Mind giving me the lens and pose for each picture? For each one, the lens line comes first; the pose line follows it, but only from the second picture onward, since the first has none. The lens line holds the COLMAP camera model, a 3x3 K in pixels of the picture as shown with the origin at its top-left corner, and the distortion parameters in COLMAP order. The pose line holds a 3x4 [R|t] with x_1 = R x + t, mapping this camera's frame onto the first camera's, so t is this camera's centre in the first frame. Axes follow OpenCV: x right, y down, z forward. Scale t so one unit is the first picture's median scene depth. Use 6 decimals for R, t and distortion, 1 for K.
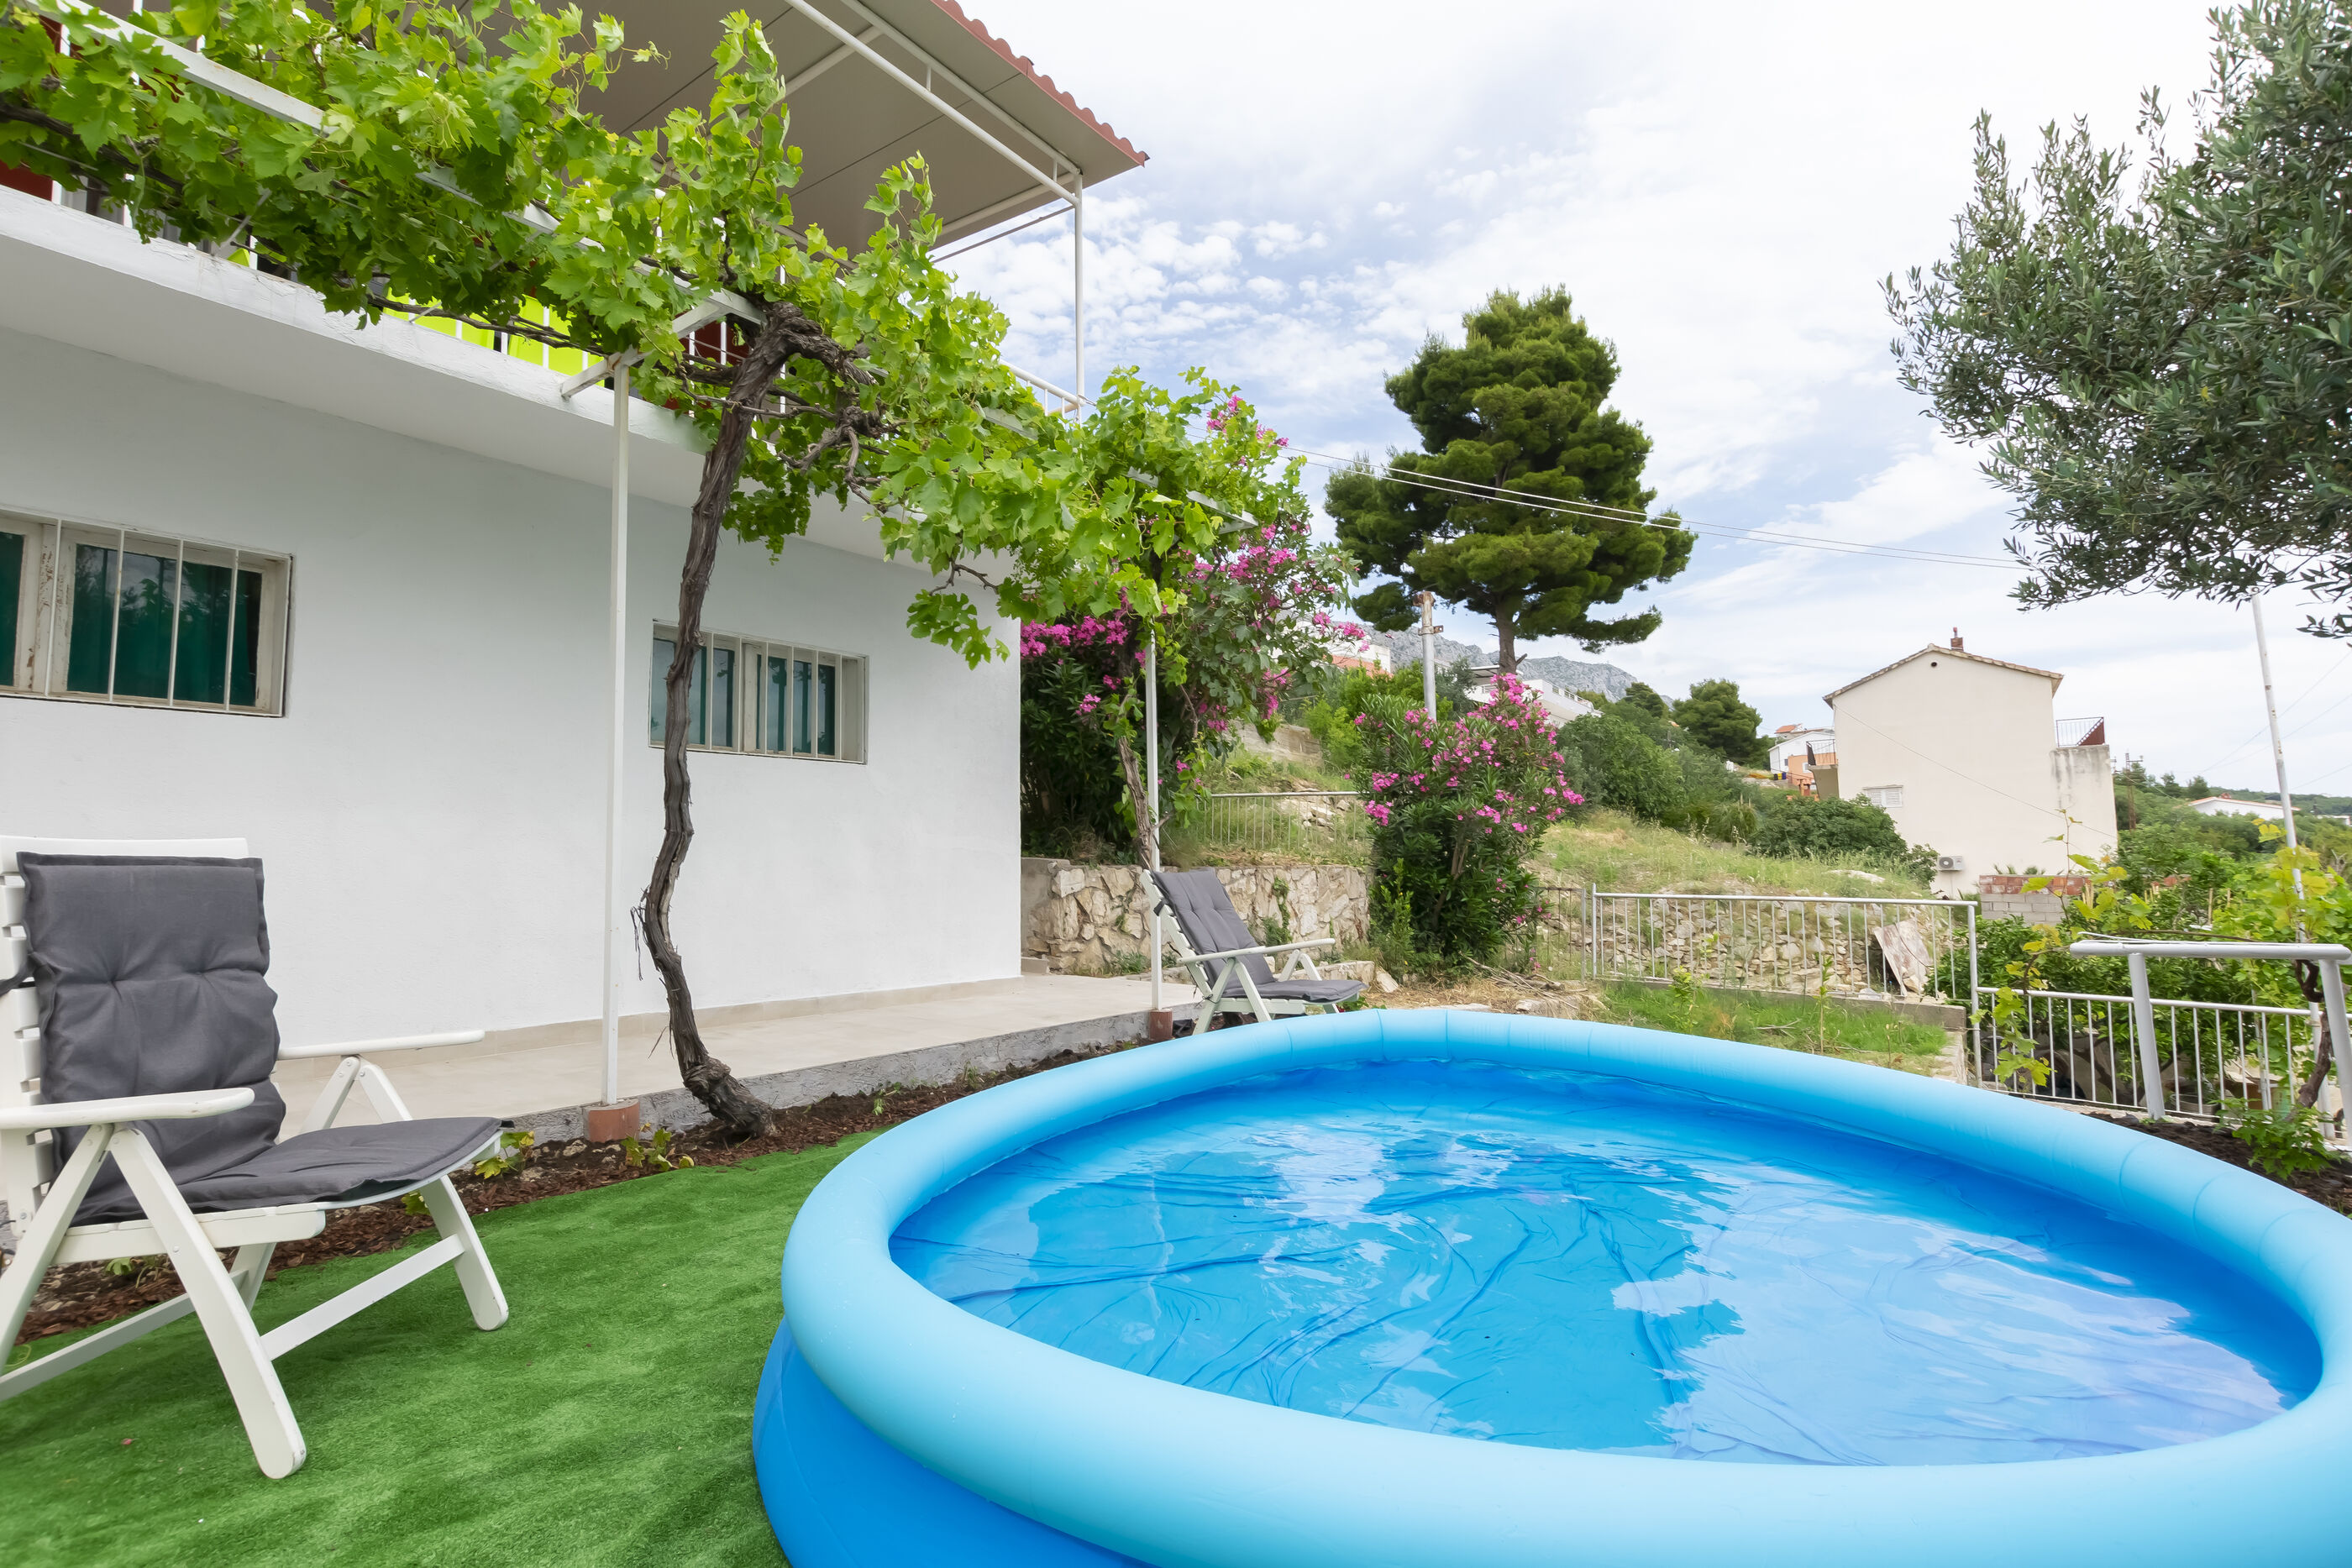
lens RADIAL K [[1042.3, 0, 1201.7], [0, 1042.3, 789.7], [0, 0, 1]] dist [0.004148, -0.002044]
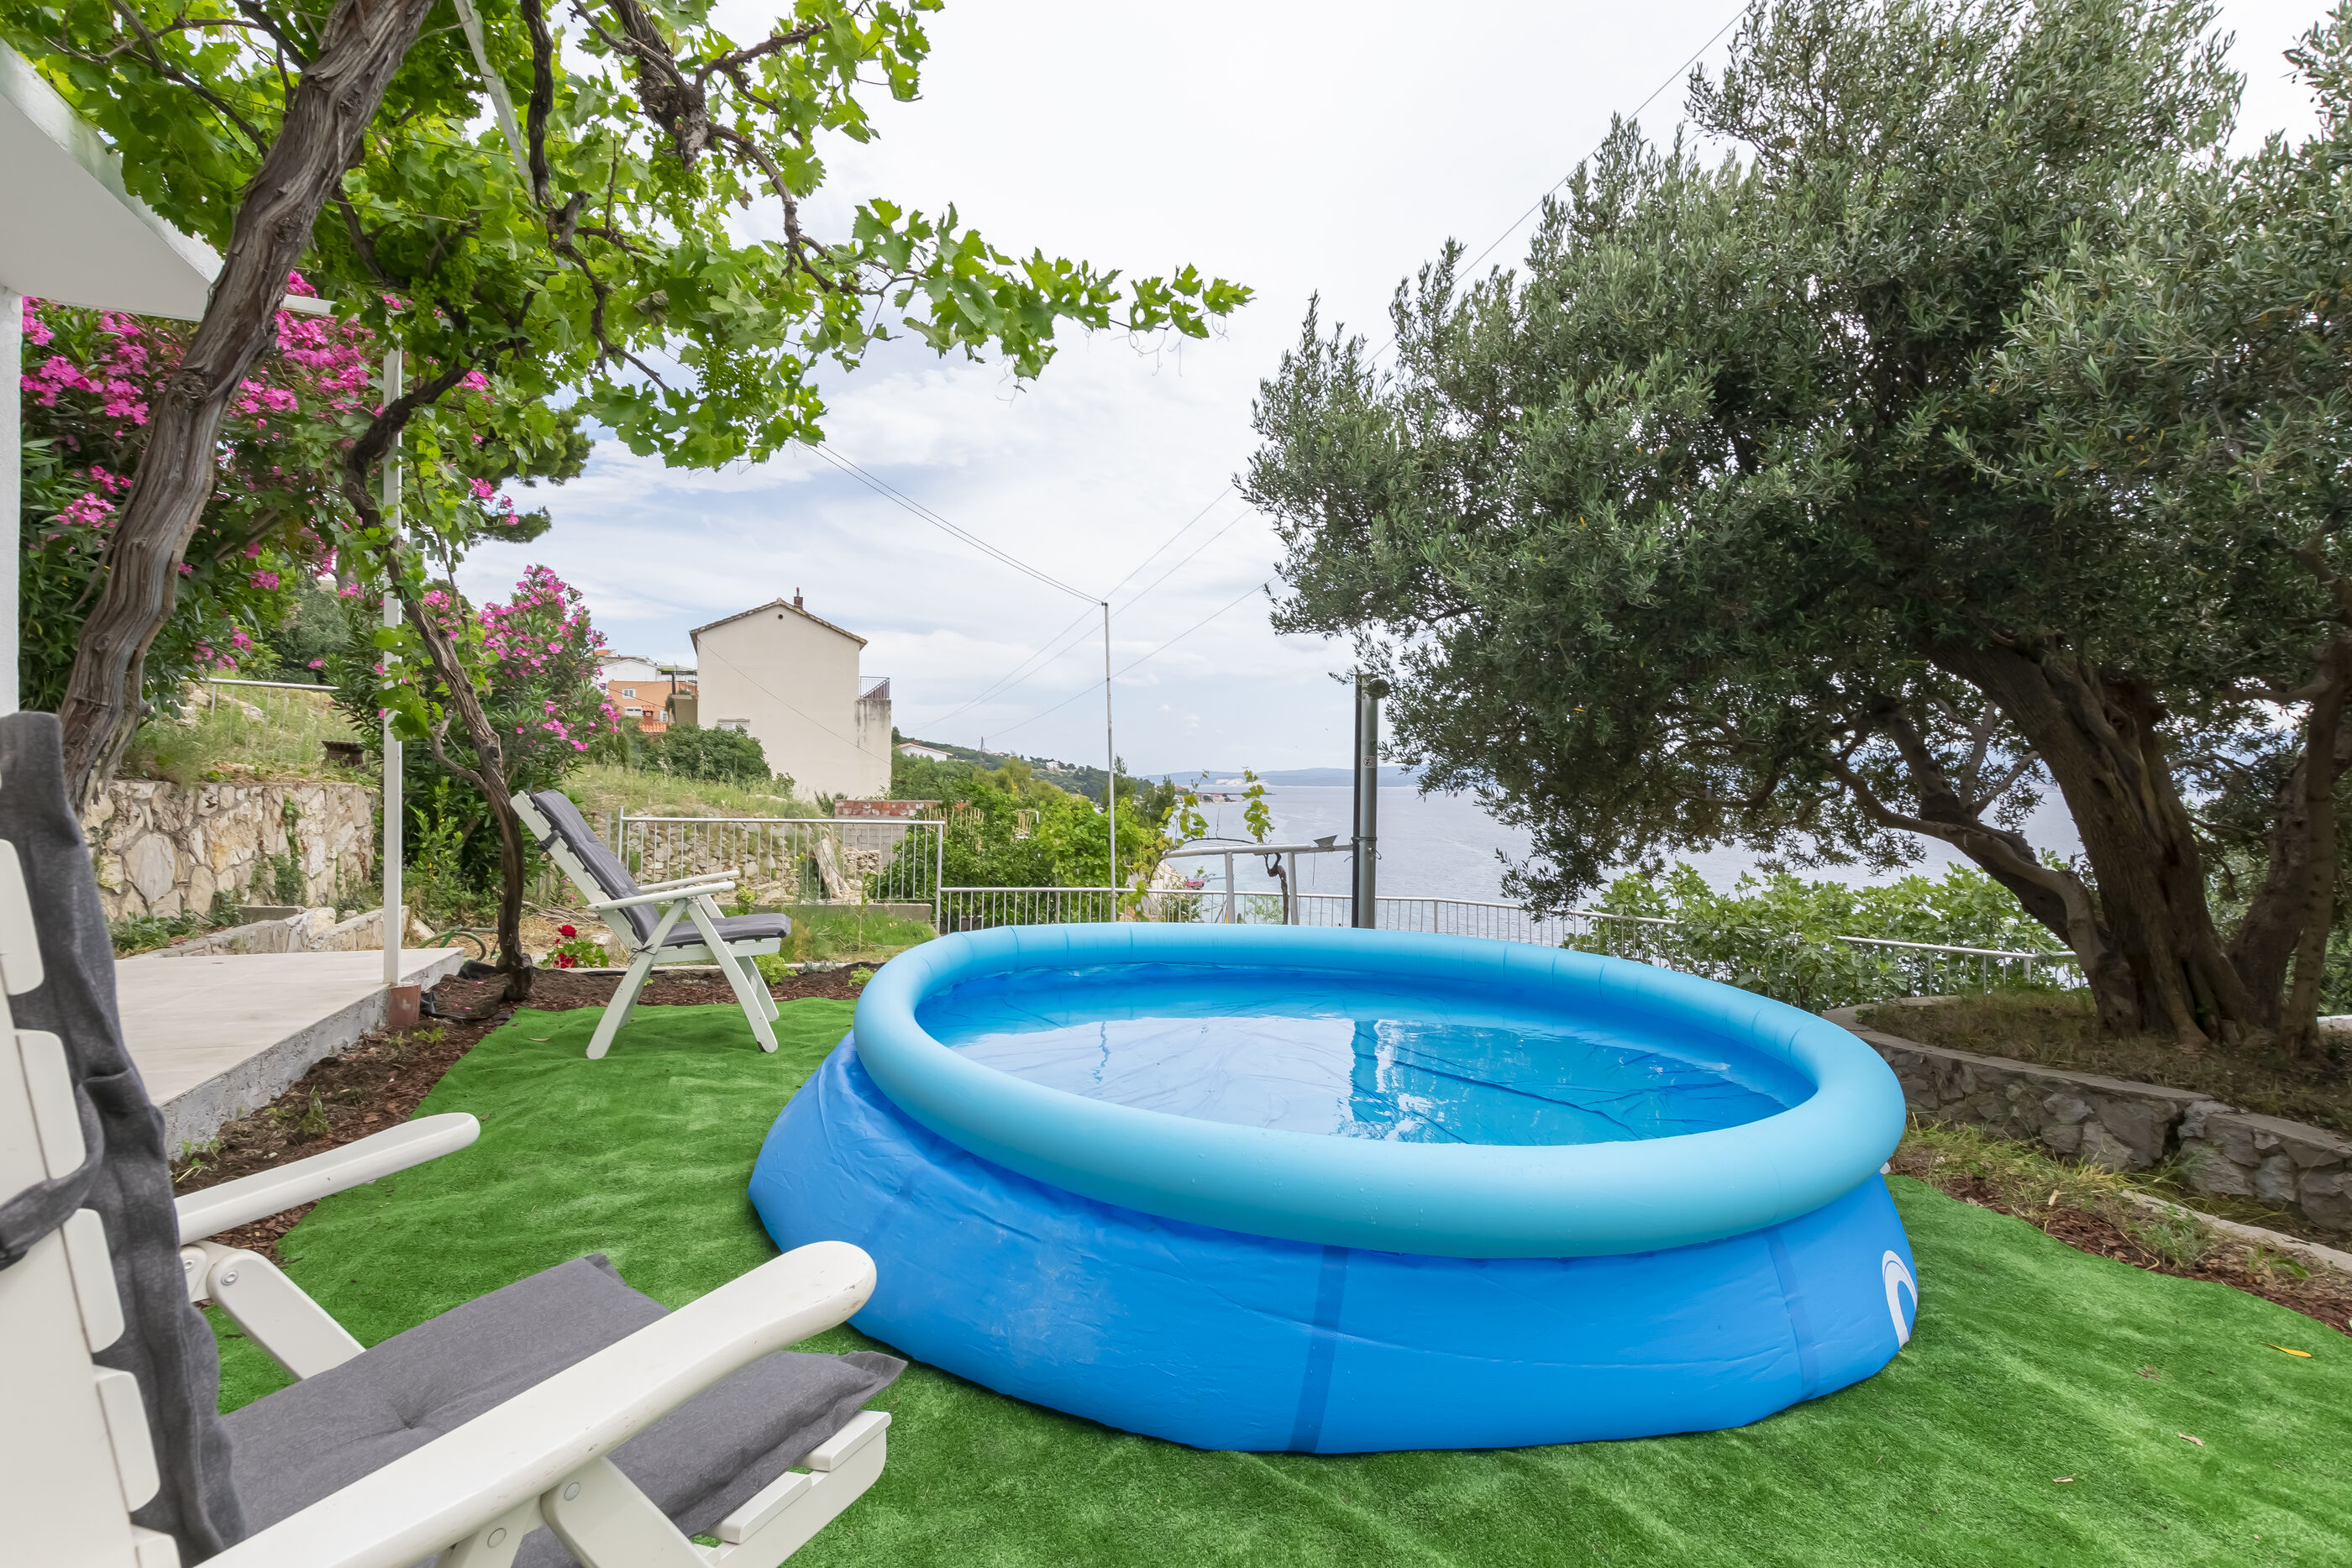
lens RADIAL K [[1042.3, 0, 1162.0], [0, 1042.3, 778.9], [0, 0, 1]] dist [0.004148, -0.002044]
pose [[0.506145, 0.023595, 0.862125, -0.157582], [-0.078574, 0.996730, 0.018851, 0.007181], [-0.858862, -0.077282, 0.506344, 0.087069]]
